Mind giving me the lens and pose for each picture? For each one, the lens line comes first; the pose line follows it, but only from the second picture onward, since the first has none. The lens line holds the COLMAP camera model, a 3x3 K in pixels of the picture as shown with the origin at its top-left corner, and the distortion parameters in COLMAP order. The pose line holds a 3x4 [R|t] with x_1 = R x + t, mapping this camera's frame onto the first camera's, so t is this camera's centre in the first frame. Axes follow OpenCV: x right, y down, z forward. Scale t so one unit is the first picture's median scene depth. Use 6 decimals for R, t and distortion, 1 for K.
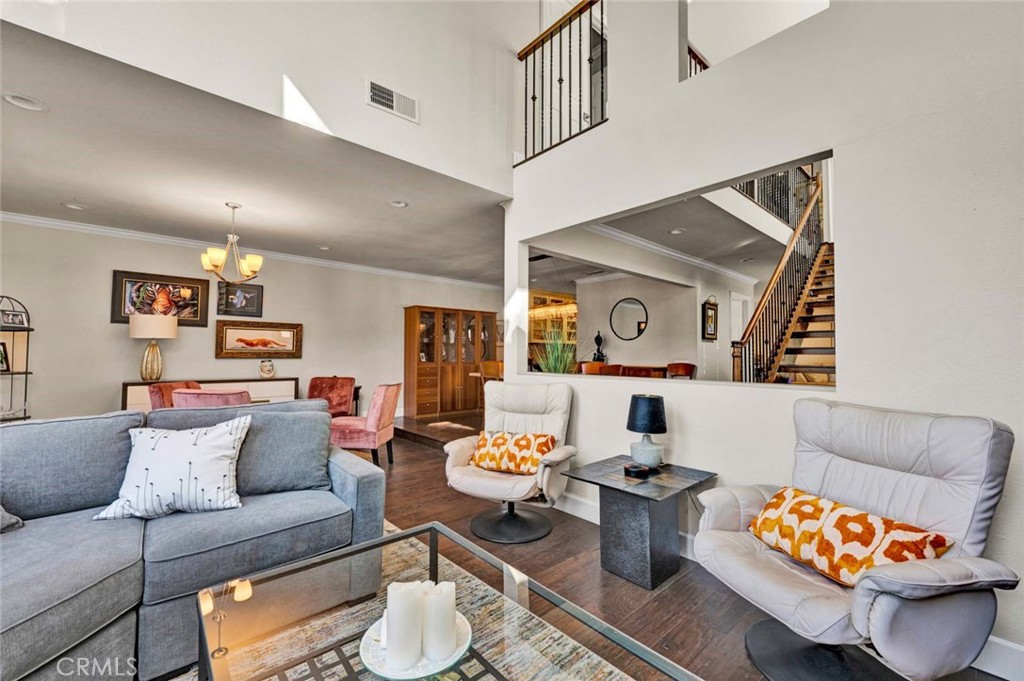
lens RADIAL K [[414.0, 0, 519.1], [0, 414.0, 343.3], [0, 0, 1]] dist [0.006188, -0.000376]
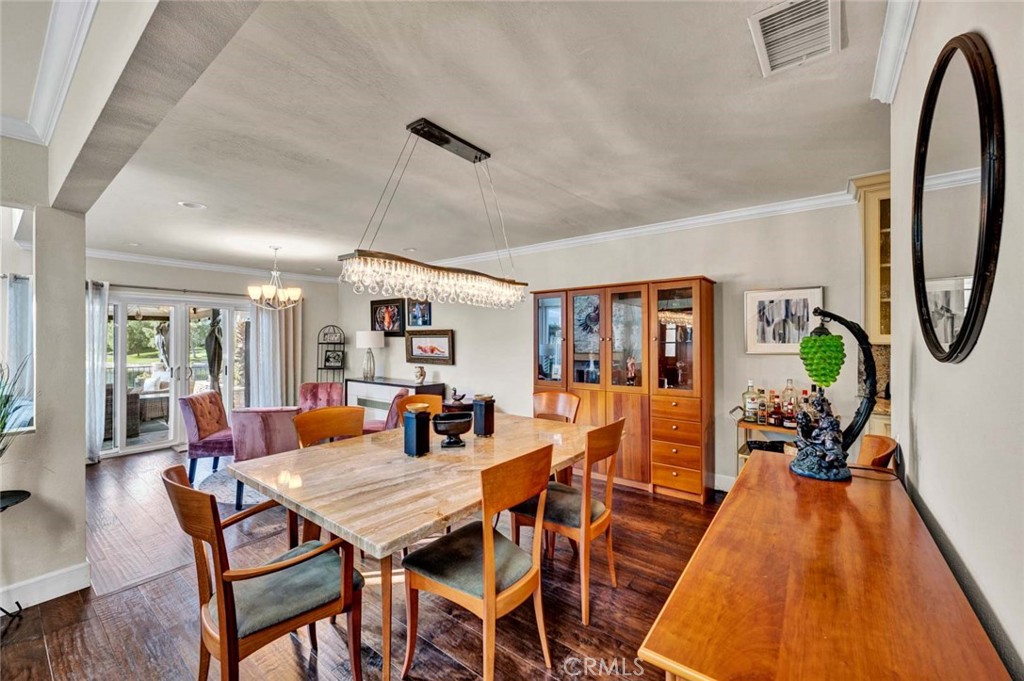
lens RADIAL K [[414.0, 0, 509.9], [0, 414.0, 336.8], [0, 0, 1]] dist [0.006188, -0.000376]
pose [[0.169322, -0.006979, -0.985536, 0.437970], [0.033725, 0.999430, -0.001283, -0.023994], [0.984984, -0.033020, 0.169460, 0.971230]]
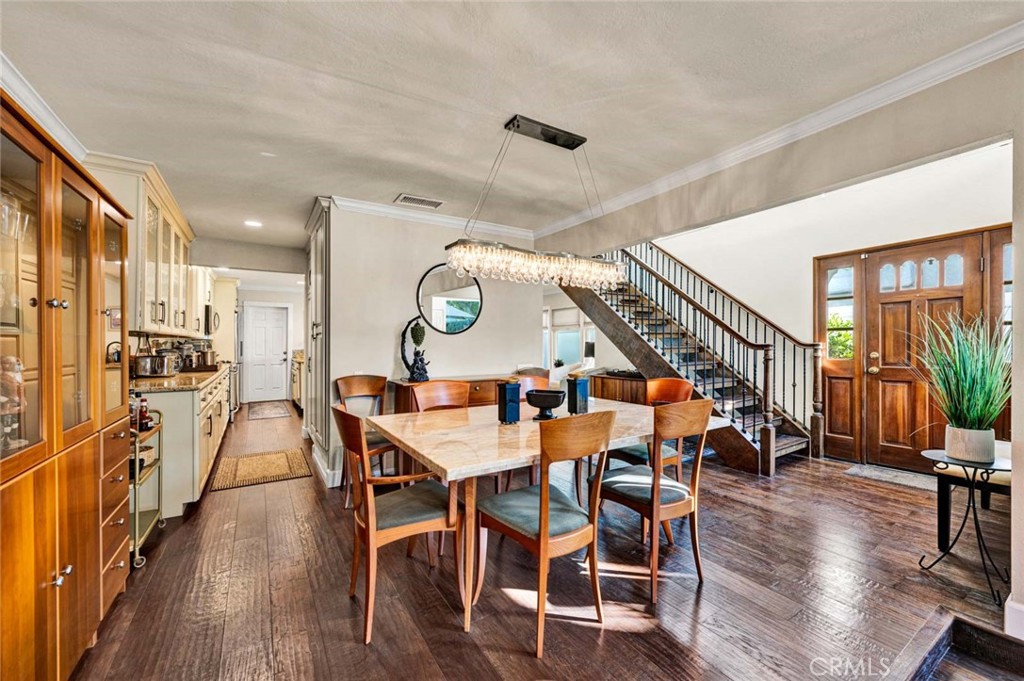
lens RADIAL K [[414.0, 0, 508.8], [0, 414.0, 338.7], [0, 0, 1]] dist [0.006188, -0.000376]
pose [[0.170499, 0.008030, 0.985325, -0.352073], [-0.025268, 0.999674, -0.003775, -0.000993], [-0.985034, -0.024254, 0.170646, 0.950253]]
